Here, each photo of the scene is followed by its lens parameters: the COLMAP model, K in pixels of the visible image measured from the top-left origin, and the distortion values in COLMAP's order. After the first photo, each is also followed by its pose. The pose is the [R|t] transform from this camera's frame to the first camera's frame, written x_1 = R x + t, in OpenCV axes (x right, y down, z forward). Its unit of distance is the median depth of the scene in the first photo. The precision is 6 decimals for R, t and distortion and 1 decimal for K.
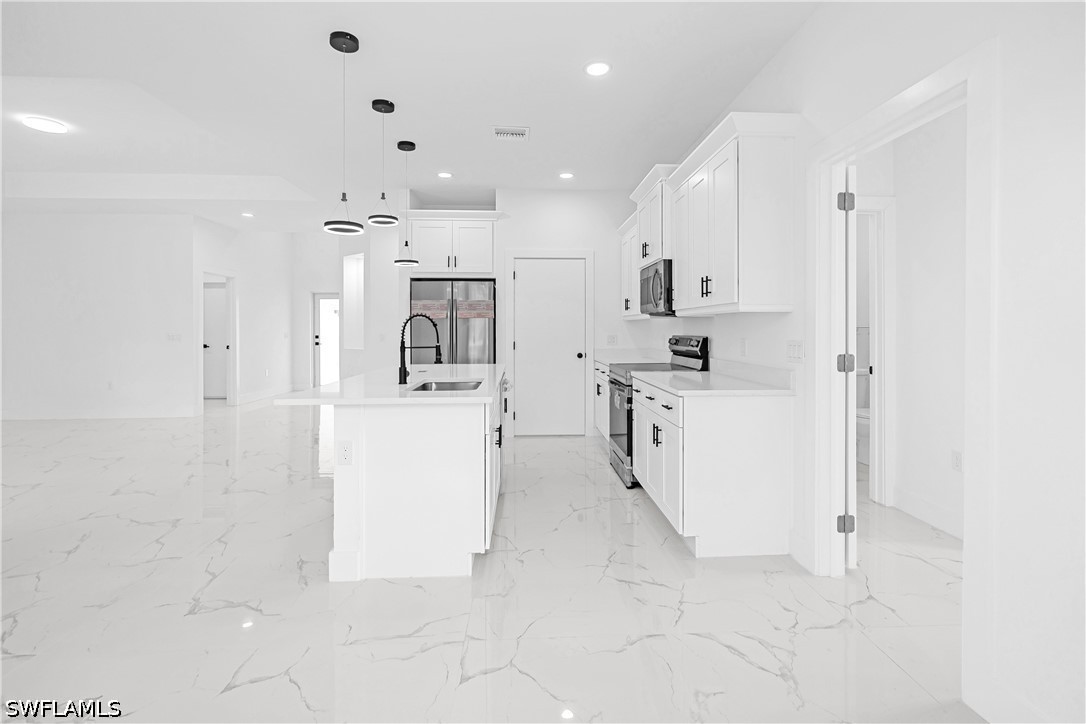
lens RADIAL K [[490.3, 0, 541.5], [0, 490.3, 331.9], [0, 0, 1]] dist [-0.002071, -0.000478]
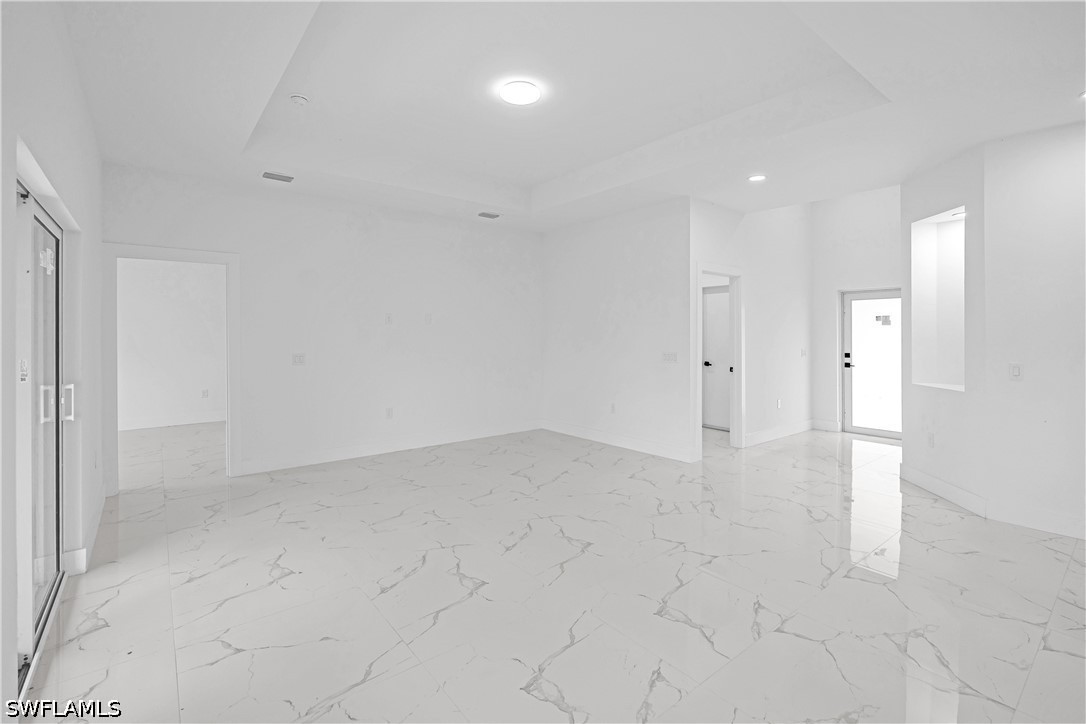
lens RADIAL K [[490.3, 0, 541.5], [0, 490.3, 331.9], [0, 0, 1]] dist [-0.002071, -0.000478]
pose [[0.591119, -0.002961, -0.806579, -0.193858], [-0.002049, 0.999985, -0.005173, -0.022678], [0.806582, 0.004710, 0.591103, 0.302142]]
